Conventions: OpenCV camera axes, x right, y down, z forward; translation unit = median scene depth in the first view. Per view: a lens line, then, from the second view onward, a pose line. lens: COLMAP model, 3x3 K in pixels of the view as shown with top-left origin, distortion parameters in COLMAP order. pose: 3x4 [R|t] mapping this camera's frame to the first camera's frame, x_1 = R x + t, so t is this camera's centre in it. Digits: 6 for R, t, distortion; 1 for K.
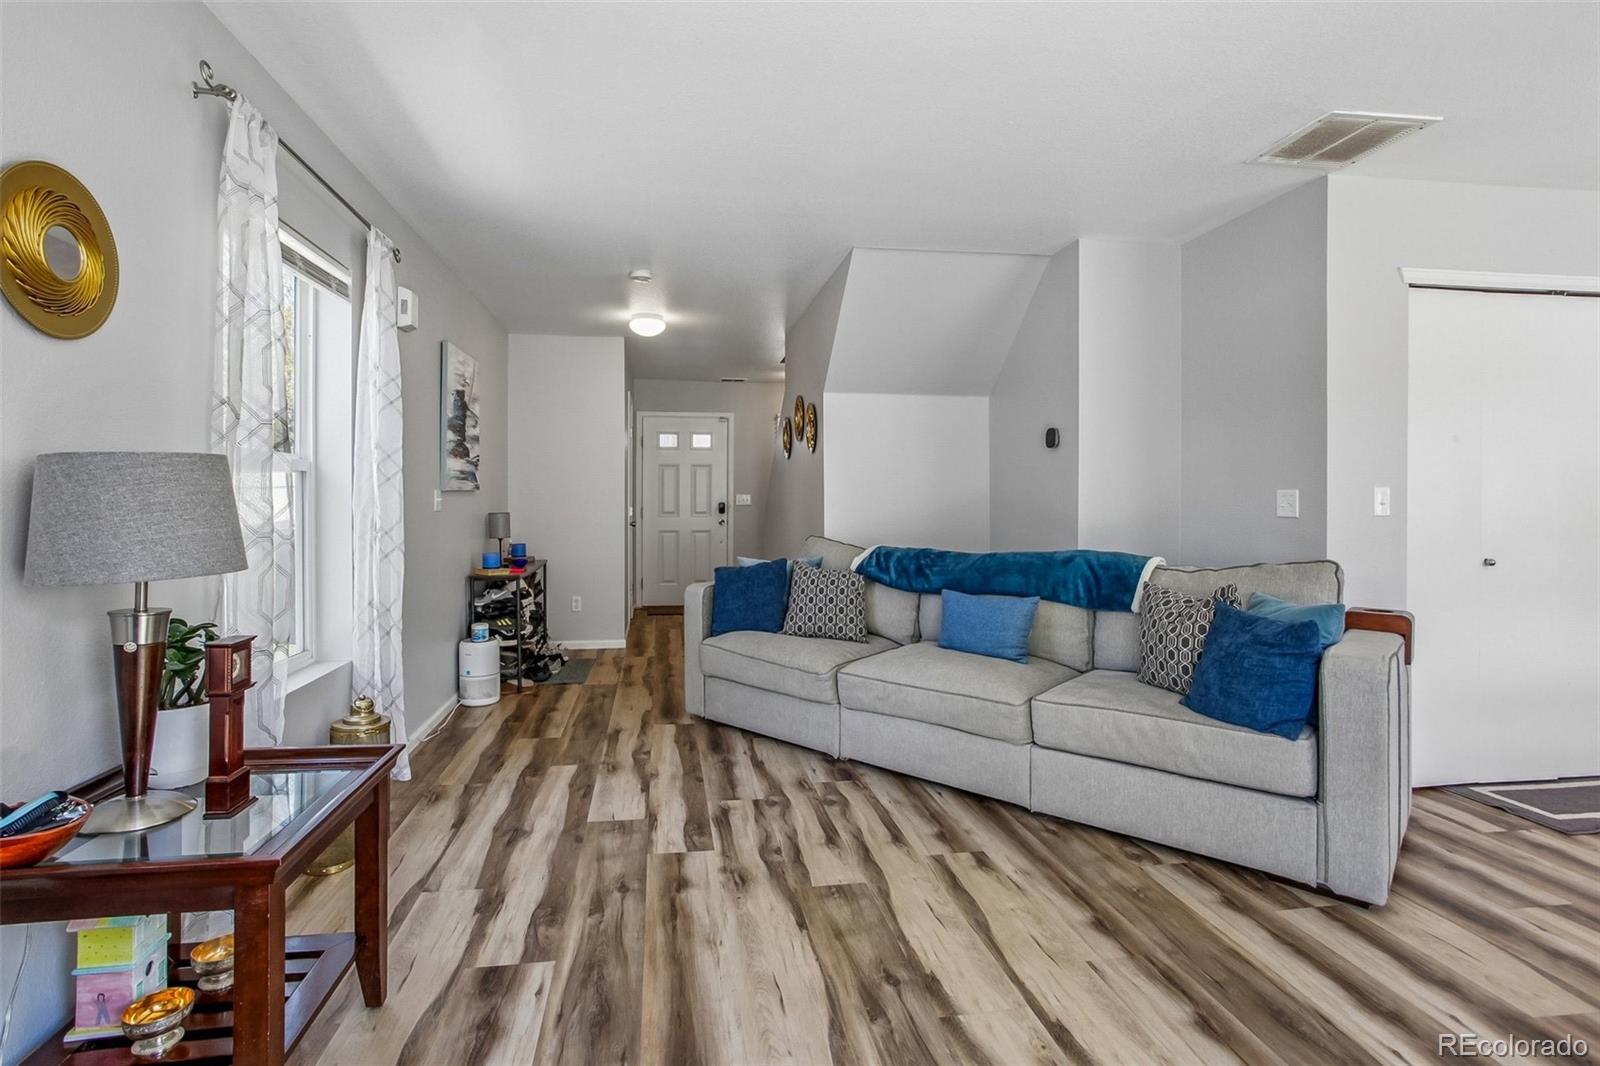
lens RADIAL K [[785.0, 0, 791.1], [0, 785.0, 495.3], [0, 0, 1]] dist [-0.049550, 0.028530]
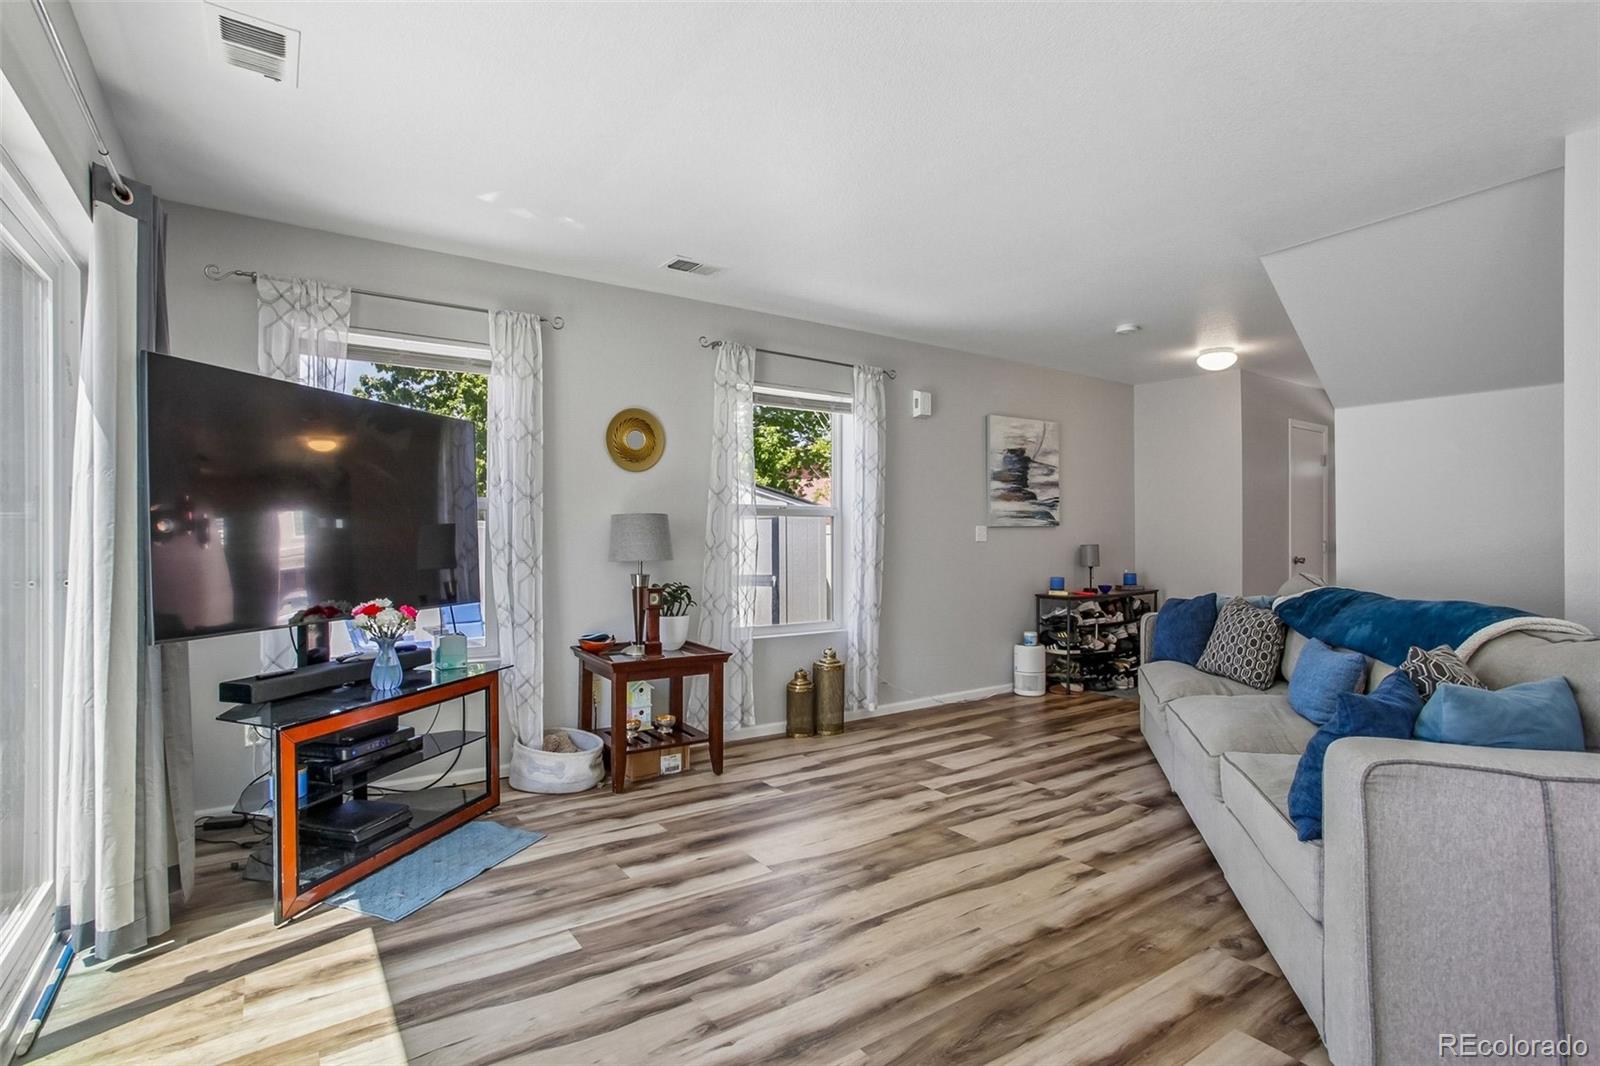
lens RADIAL K [[785.0, 0, 787.4], [0, 785.0, 524.8], [0, 0, 1]] dist [-0.049550, 0.028530]
pose [[0.422958, -0.012940, -0.906057, 0.997565], [0.006288, 0.999916, -0.011345, 0.006002], [0.906127, -0.000899, 0.423004, 0.182554]]
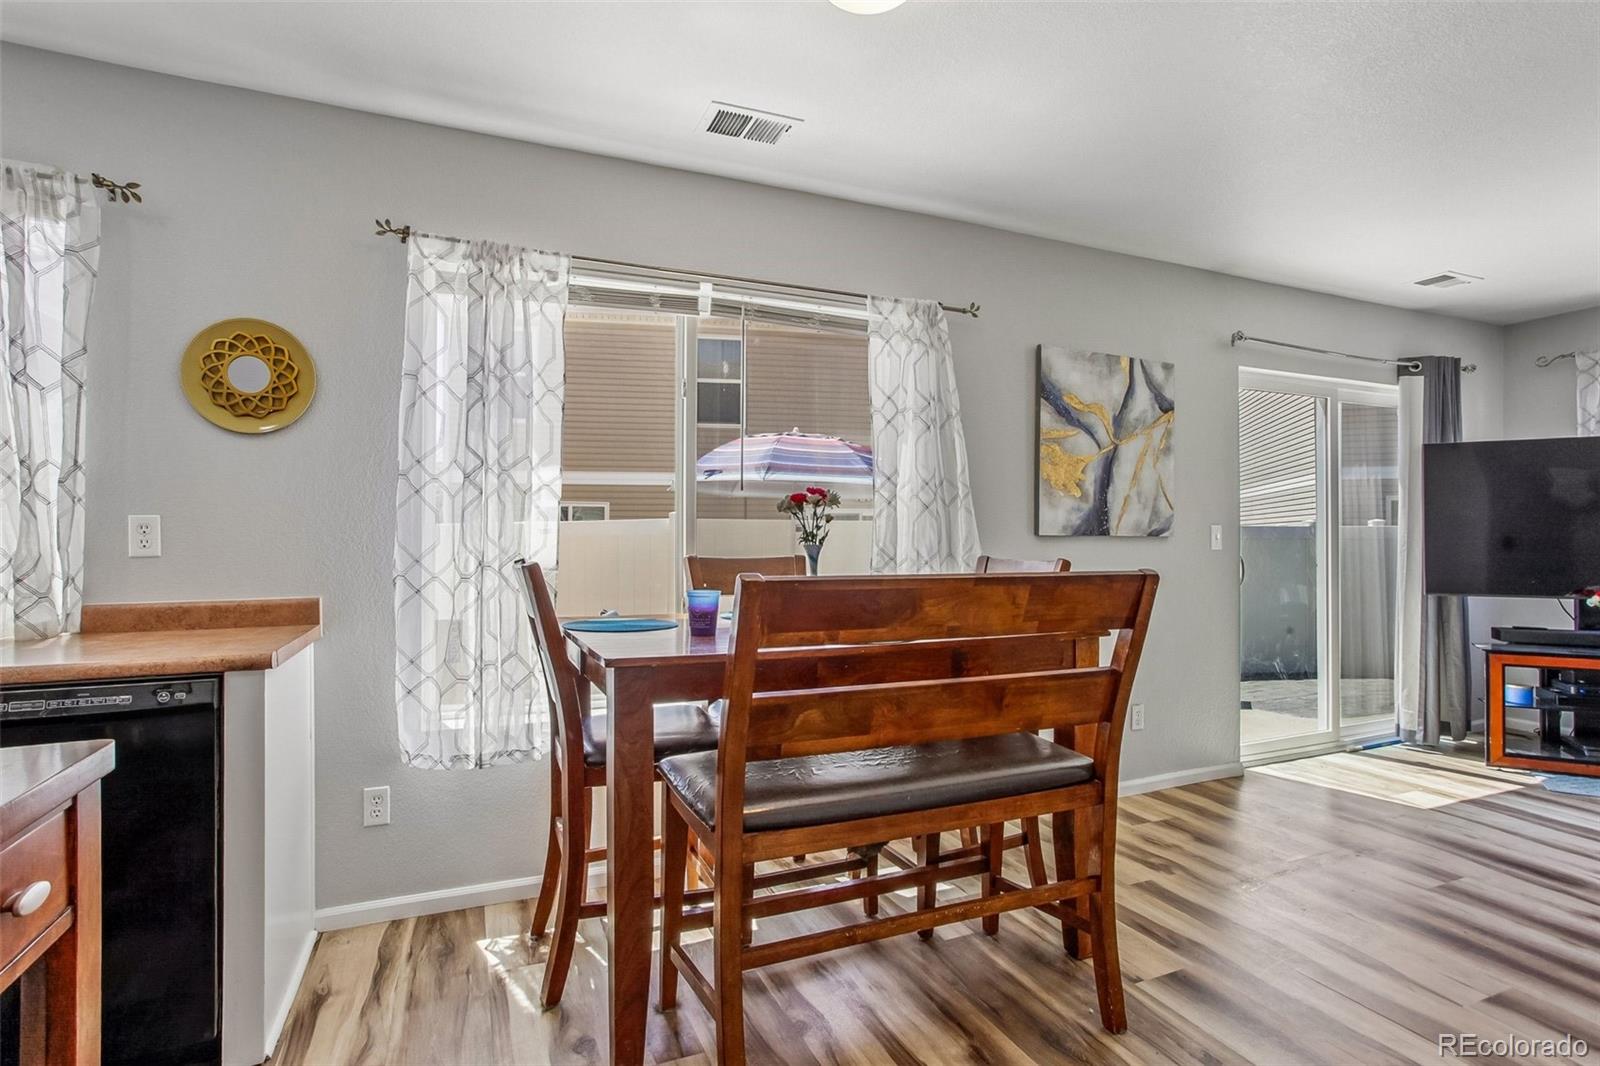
lens RADIAL K [[785.0, 0, 784.5], [0, 785.0, 539.4], [0, 0, 1]] dist [-0.049550, 0.028530]
pose [[-0.971373, -0.002239, -0.237547, 1.646521], [-0.001130, 0.999988, -0.004807, 0.015278], [0.237555, -0.004401, -0.971364, 1.162196]]
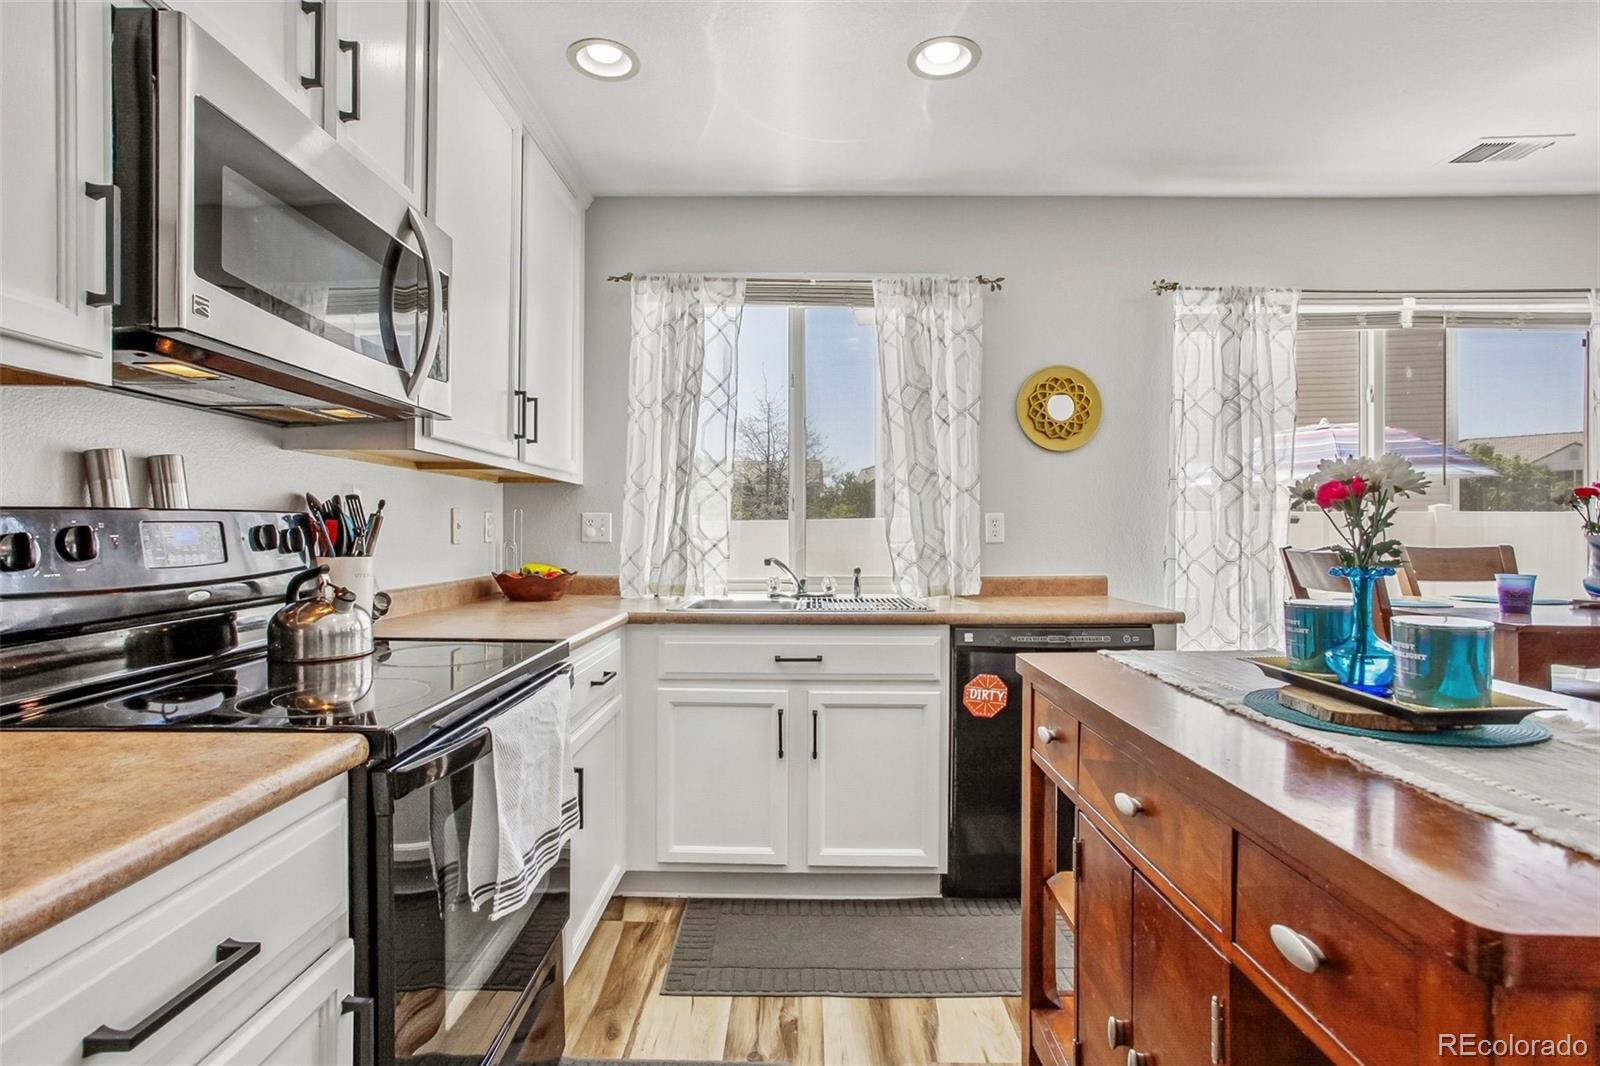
lens RADIAL K [[785.0, 0, 789.8], [0, 785.0, 530.9], [0, 0, 1]] dist [-0.049550, 0.028530]
pose [[-0.985349, -0.002108, 0.170537, 2.213607], [-0.002818, 0.999988, -0.003917, 0.018122], [-0.170527, -0.004340, -0.985343, 1.398332]]
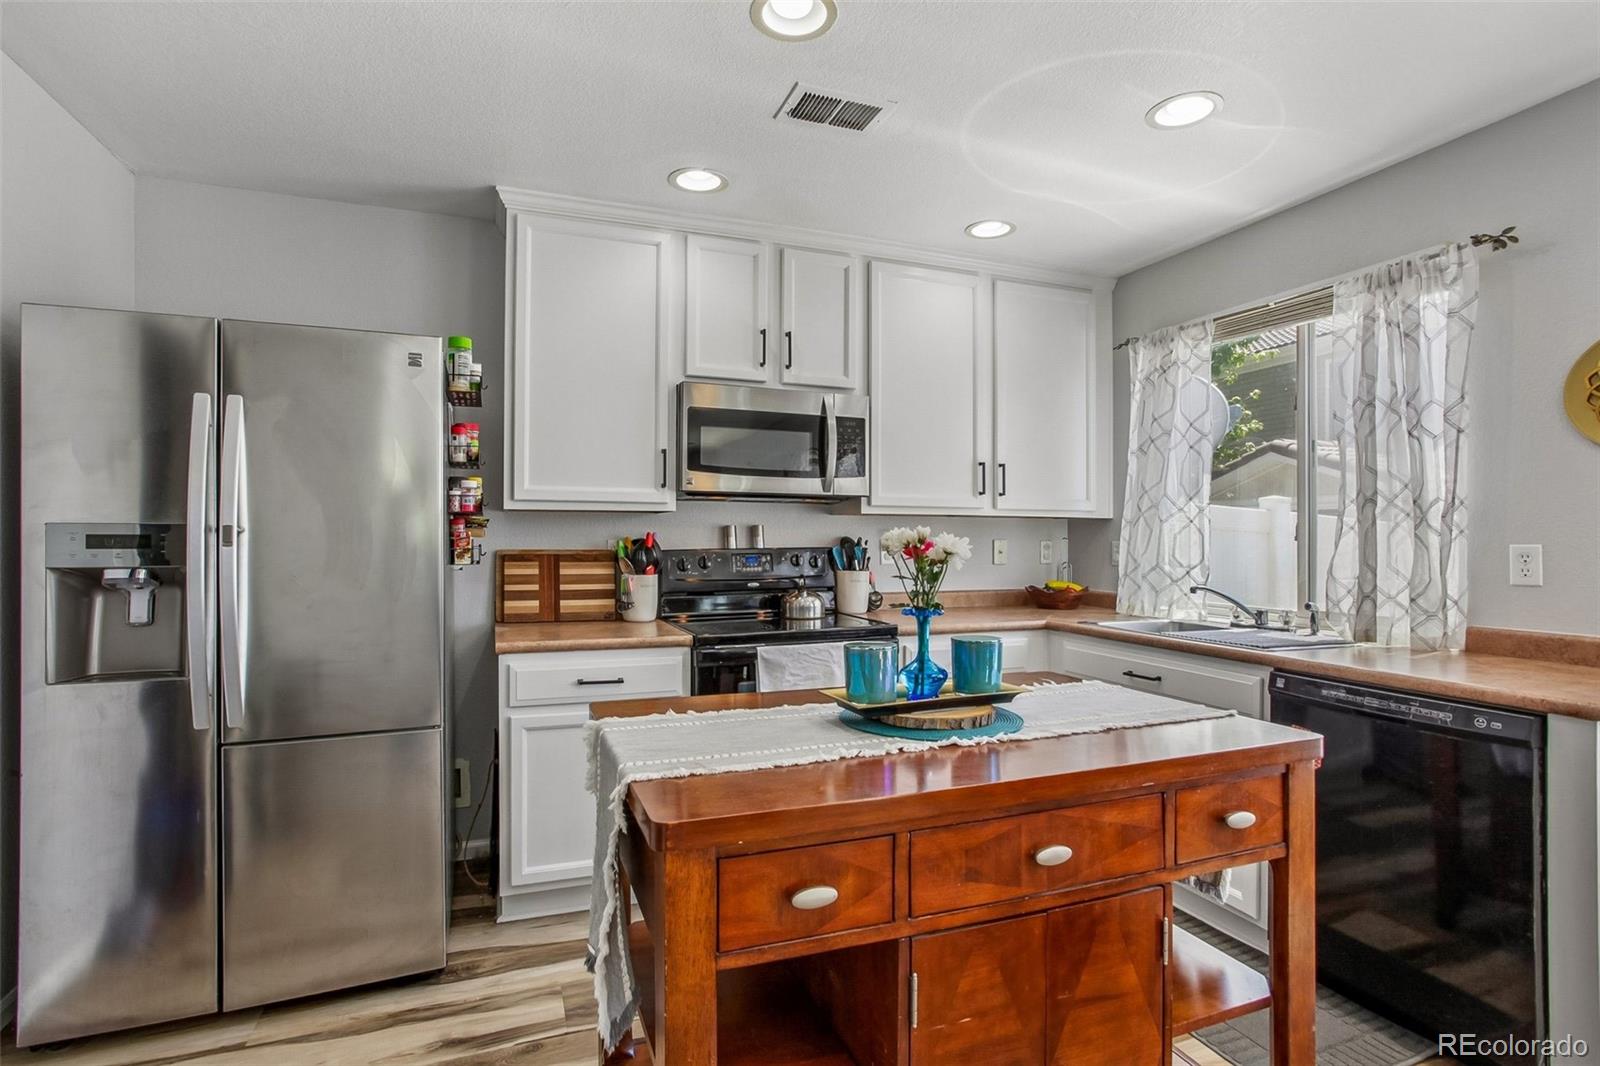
lens RADIAL K [[785.0, 0, 788.7], [0, 785.0, 536.8], [0, 0, 1]] dist [-0.049550, 0.028530]
pose [[-0.196934, -0.001734, 0.980415, 1.453745], [-0.007716, 0.999970, 0.000219, -0.016036], [-0.980386, -0.007521, -0.196941, 1.155585]]
